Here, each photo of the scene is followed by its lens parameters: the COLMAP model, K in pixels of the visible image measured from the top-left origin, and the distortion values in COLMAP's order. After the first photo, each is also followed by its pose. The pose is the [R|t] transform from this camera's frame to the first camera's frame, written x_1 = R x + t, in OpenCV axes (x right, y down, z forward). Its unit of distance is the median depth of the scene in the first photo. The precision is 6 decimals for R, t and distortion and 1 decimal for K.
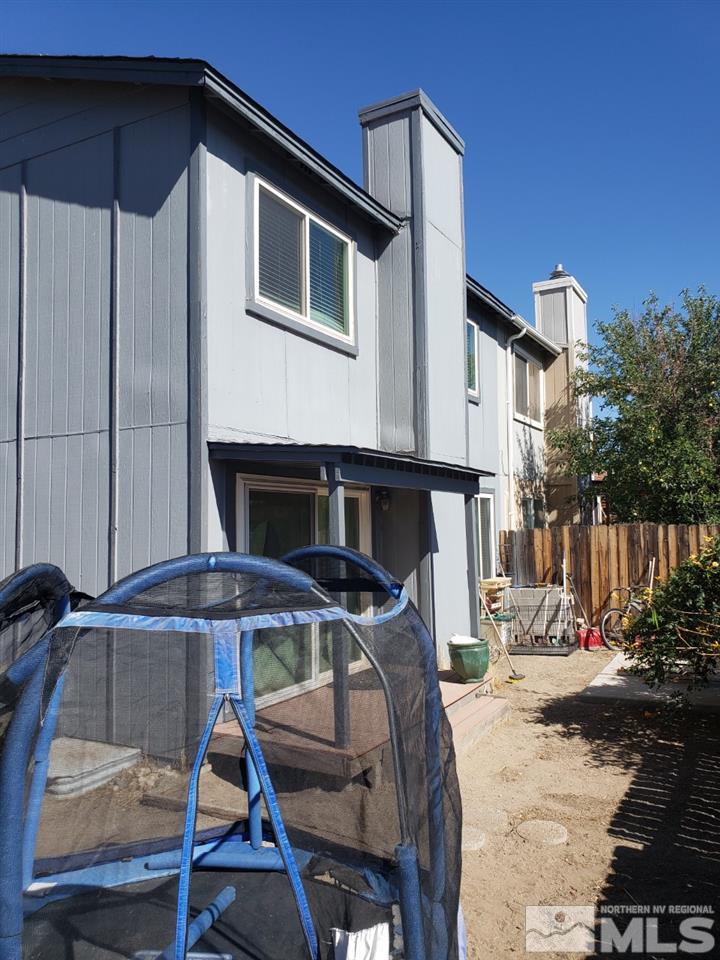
lens RADIAL K [[737.5, 0, 359.4], [0, 737.5, 474.1], [0, 0, 1]] dist [0.001575, -0.006153]
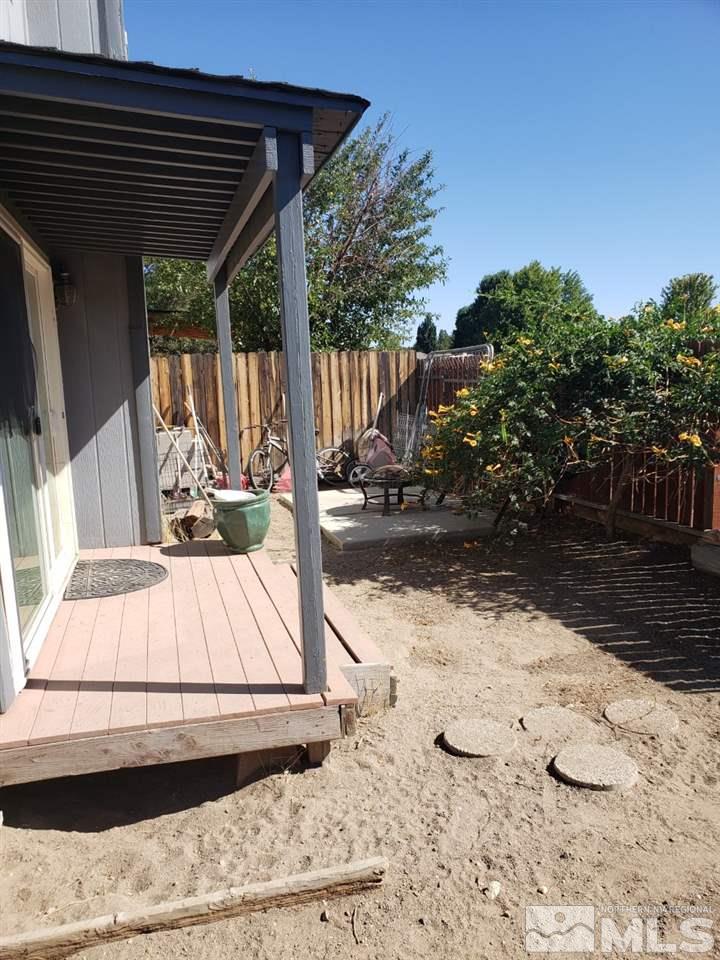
lens RADIAL K [[737.5, 0, 358.7], [0, 737.5, 489.1], [0, 0, 1]] dist [0.001575, -0.006153]
pose [[0.733215, -0.113953, 0.670381, -0.286097], [-0.028538, 0.979833, 0.197767, 0.094082], [-0.679398, -0.164137, 0.715177, 0.497693]]
